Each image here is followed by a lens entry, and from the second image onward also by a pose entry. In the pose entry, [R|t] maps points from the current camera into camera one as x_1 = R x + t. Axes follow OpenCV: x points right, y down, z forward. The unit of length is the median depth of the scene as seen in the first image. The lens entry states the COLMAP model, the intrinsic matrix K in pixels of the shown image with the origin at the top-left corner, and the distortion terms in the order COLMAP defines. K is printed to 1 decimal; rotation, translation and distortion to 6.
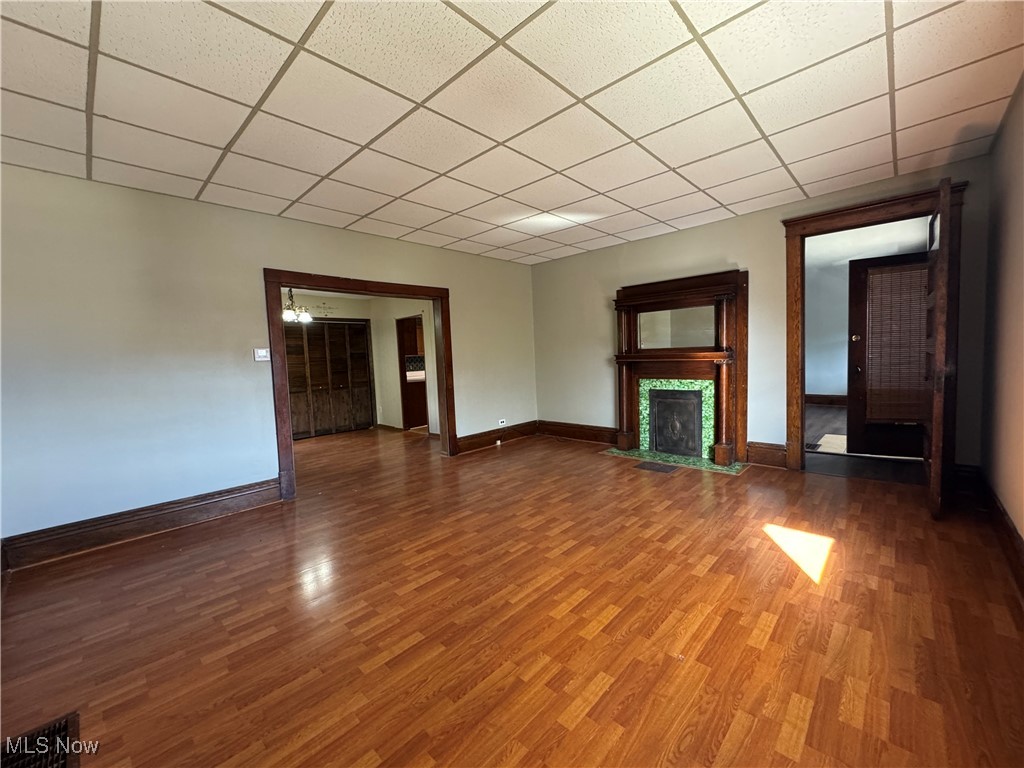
lens RADIAL K [[408.1, 0, 511.3], [0, 408.1, 383.7], [0, 0, 1]] dist [-0.003075, 0.000115]
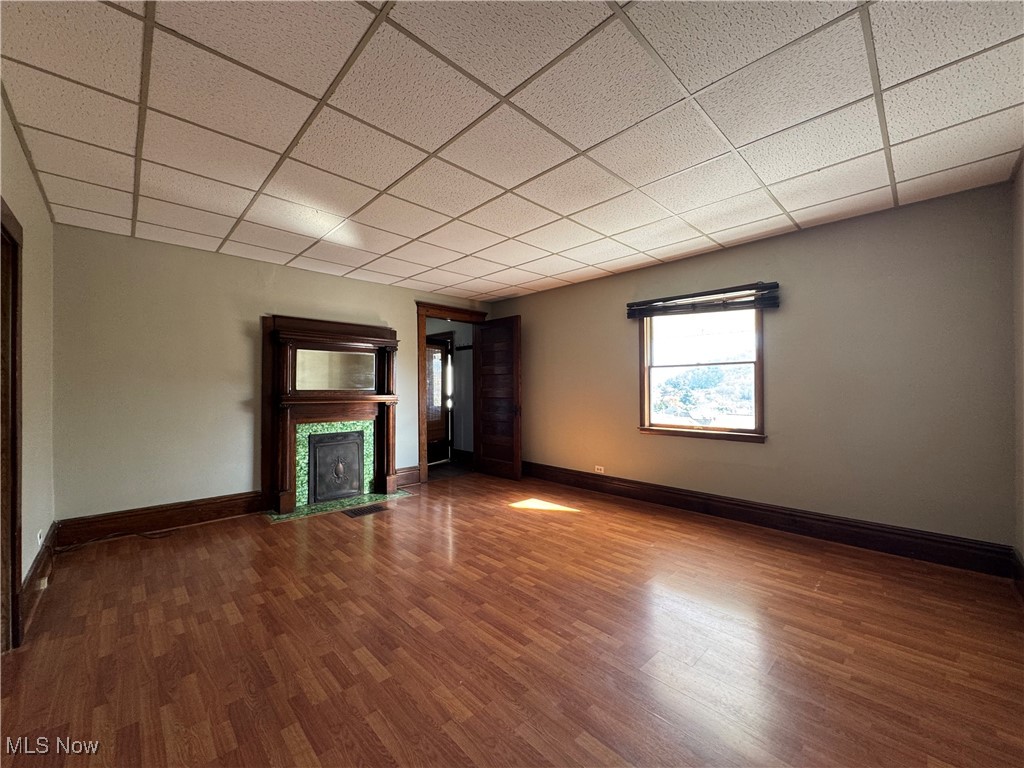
lens RADIAL K [[408.1, 0, 511.3], [0, 408.1, 383.7], [0, 0, 1]] dist [-0.003075, 0.000115]
pose [[0.043149, 0.050889, 0.997772, -0.625791], [0.069455, 0.996133, -0.053809, -0.022190], [-0.996651, 0.071622, 0.039448, 0.589491]]
